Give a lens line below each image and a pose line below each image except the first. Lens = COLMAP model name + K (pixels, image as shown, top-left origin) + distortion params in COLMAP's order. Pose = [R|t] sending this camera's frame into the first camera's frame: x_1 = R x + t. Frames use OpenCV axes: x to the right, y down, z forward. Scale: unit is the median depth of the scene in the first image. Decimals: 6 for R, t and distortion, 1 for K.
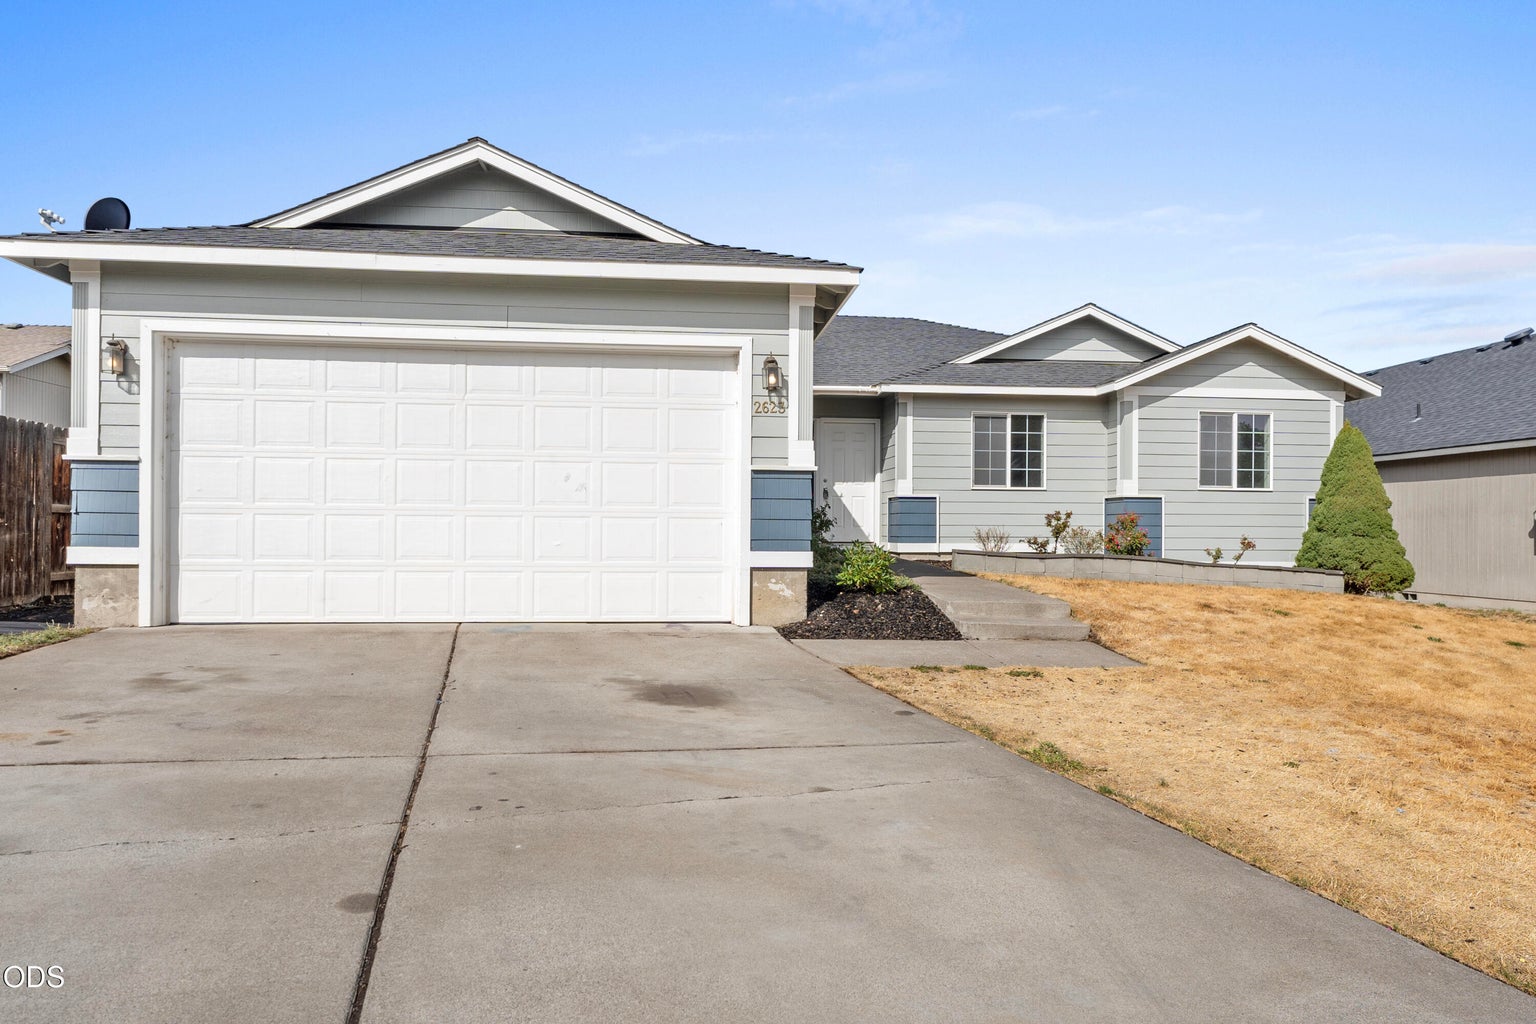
lens RADIAL K [[936.1, 0, 768.0], [0, 936.1, 512.0], [0, 0, 1]] dist [-0.001127, 0.000469]
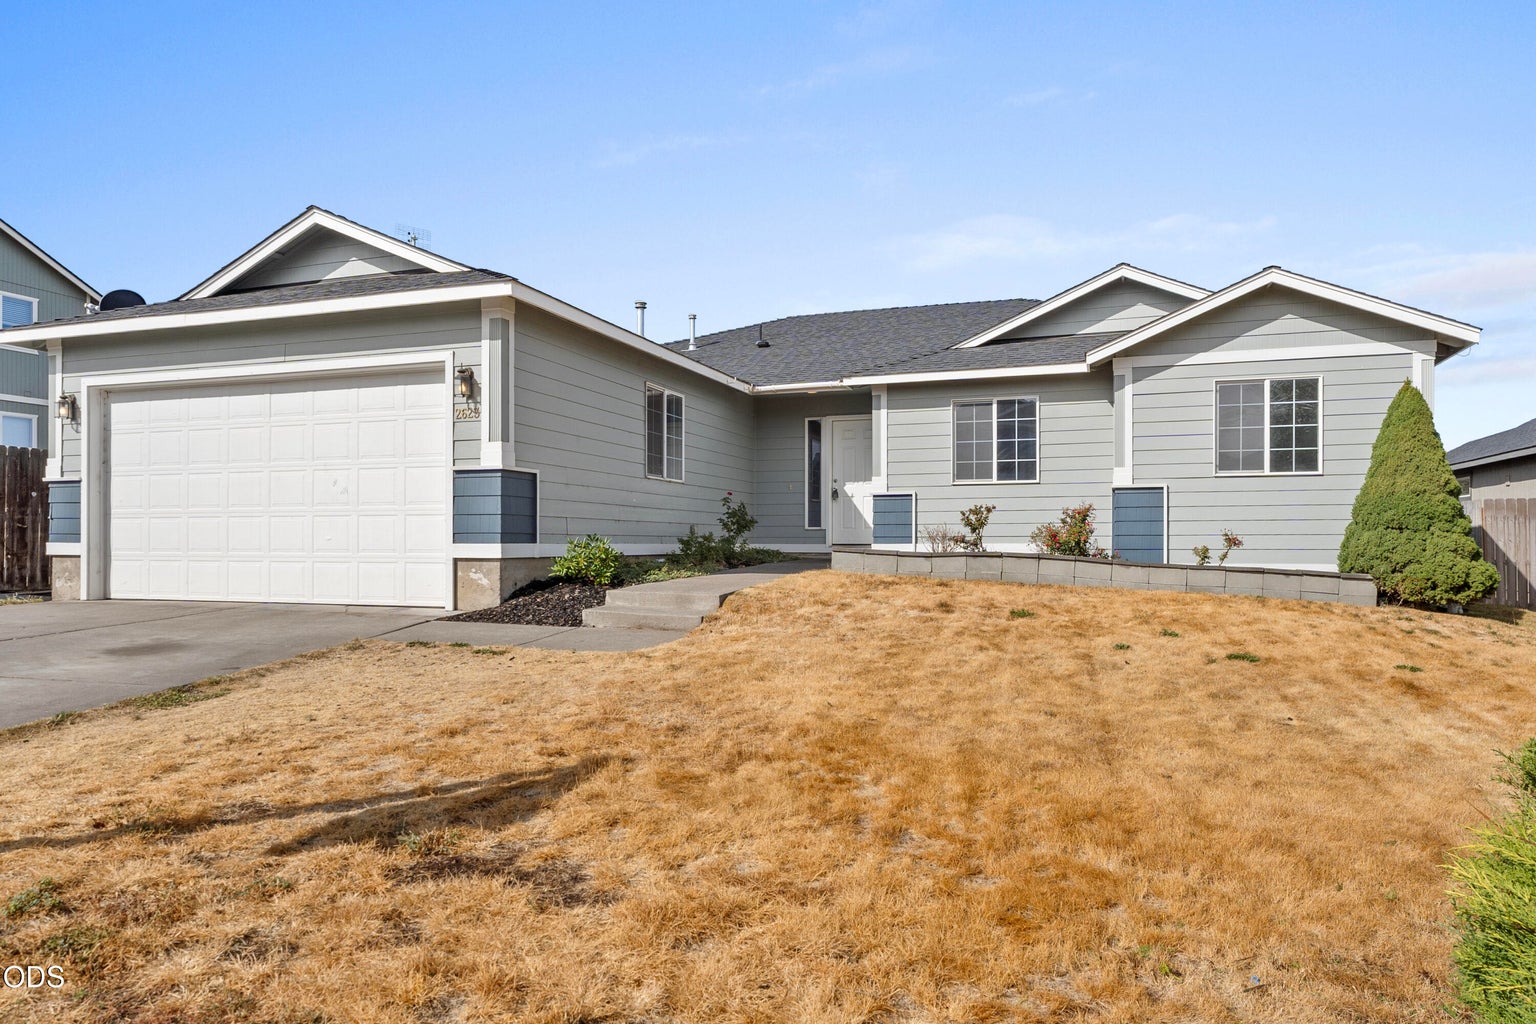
lens RADIAL K [[988.9, 0, 768.0], [0, 988.9, 512.0], [0, 0, 1]] dist [-0.000019, -0.000982]
pose [[0.909124, -0.020393, -0.416026, 0.493708], [0.014045, 0.999734, -0.018314, 0.018981], [0.416289, 0.010806, 0.909168, 0.053924]]
